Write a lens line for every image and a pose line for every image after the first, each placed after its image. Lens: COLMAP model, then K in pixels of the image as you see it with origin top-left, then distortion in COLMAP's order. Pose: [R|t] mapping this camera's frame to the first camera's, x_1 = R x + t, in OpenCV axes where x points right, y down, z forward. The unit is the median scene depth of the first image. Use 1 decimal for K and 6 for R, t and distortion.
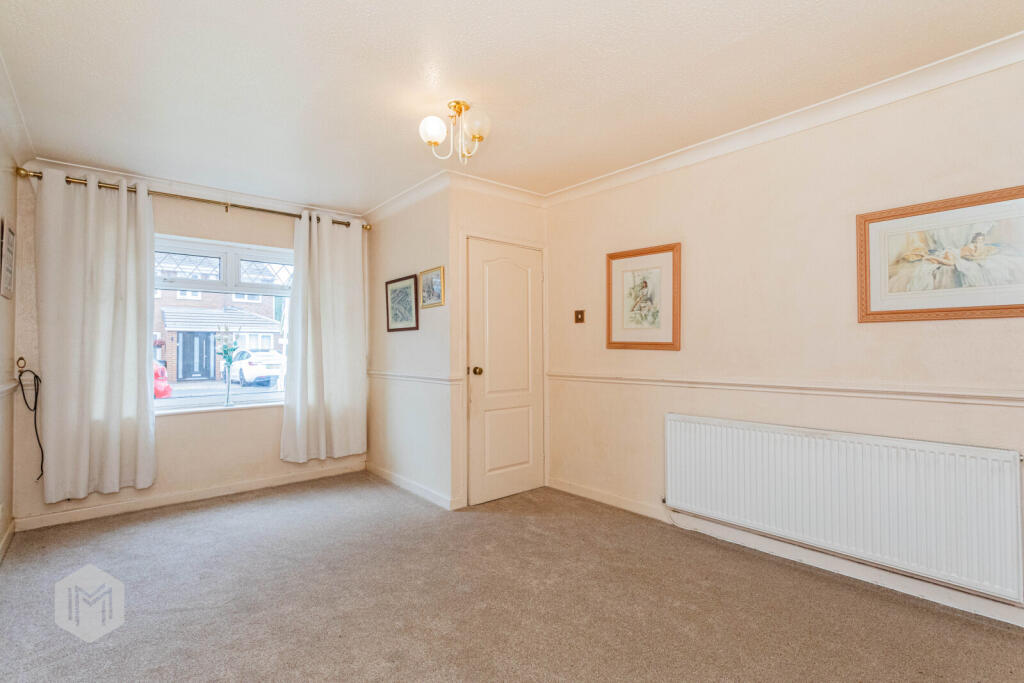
lens RADIAL K [[492.0, 0, 511.2], [0, 492.0, 343.1], [0, 0, 1]] dist [-0.000538, -0.000628]
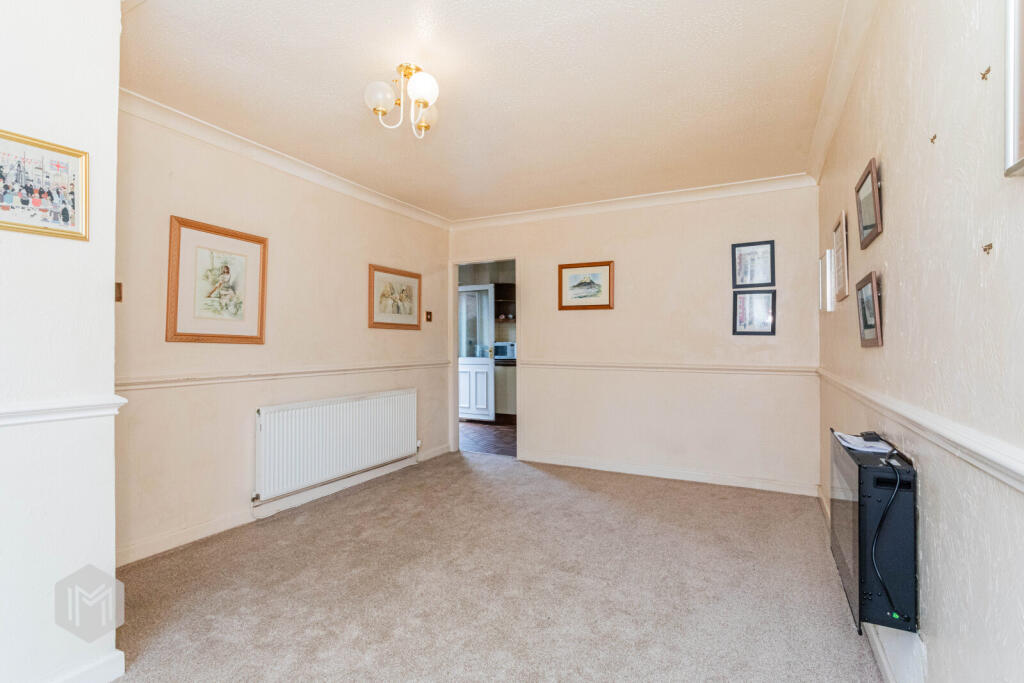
lens RADIAL K [[492.0, 0, 511.2], [0, 492.0, 341.2], [0, 0, 1]] dist [-0.000538, -0.000628]
pose [[-0.392789, 0.009075, 0.919584, -0.751687], [-0.009852, 0.999852, -0.014076, 0.016989], [-0.919576, -0.014588, -0.392642, 0.881988]]
